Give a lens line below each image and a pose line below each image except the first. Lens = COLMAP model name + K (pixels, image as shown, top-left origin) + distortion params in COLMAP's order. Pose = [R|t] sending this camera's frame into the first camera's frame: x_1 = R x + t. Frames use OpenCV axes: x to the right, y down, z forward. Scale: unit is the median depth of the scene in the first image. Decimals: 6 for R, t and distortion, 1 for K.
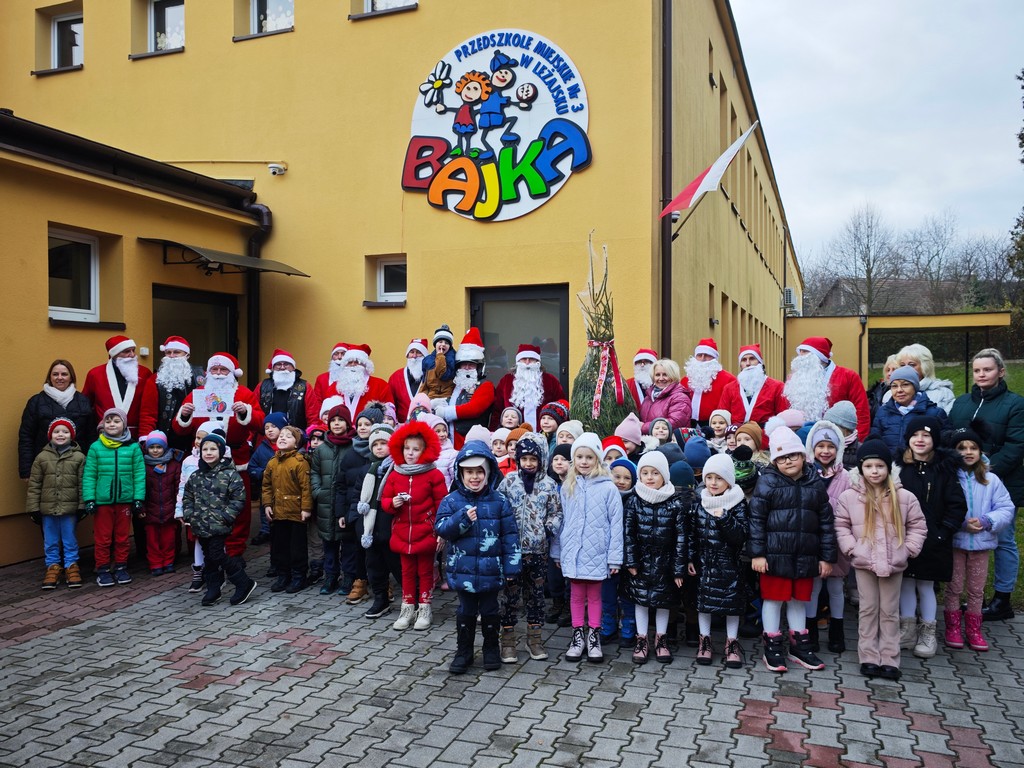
lens RADIAL K [[840.6, 0, 506.0], [0, 840.6, 387.5], [0, 0, 1]] dist [-0.004956, -0.005765]
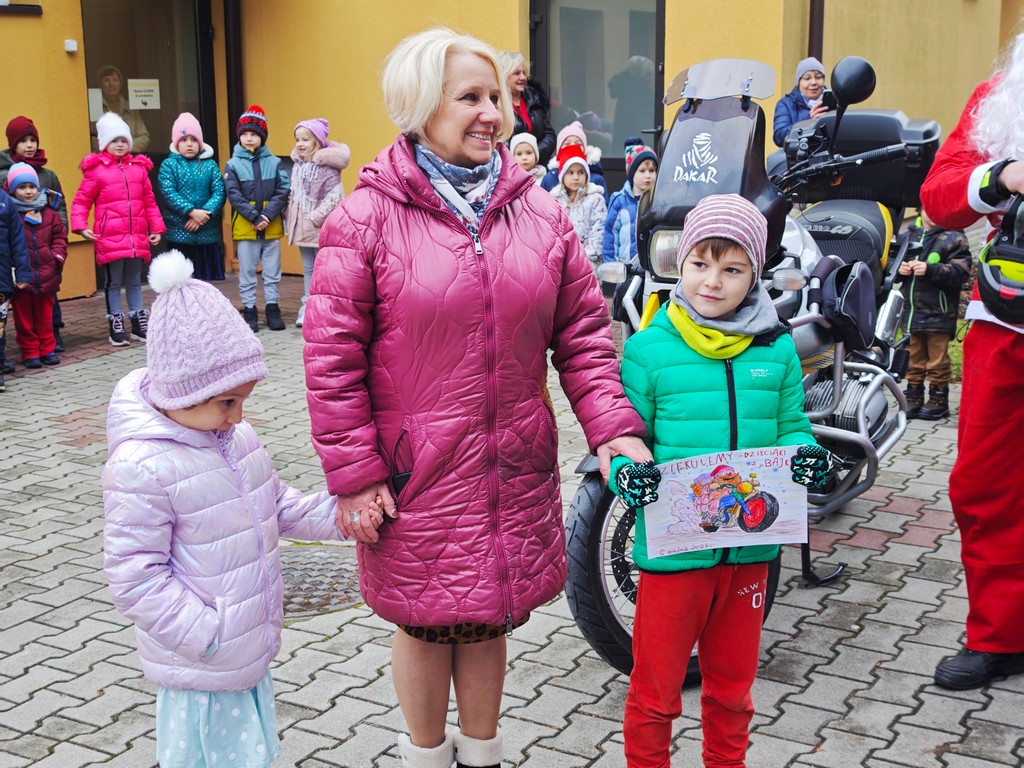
lens RADIAL K [[1374.6, 0, 503.7], [0, 1374.6, 381.6], [0, 0, 1]] dist [0.019719, 0.000000]
pose [[0.982075, 0.022415, -0.187154, 0.333558], [0.014447, 0.981032, 0.193307, 0.020831], [0.187937, -0.192545, 0.963123, -0.288806]]
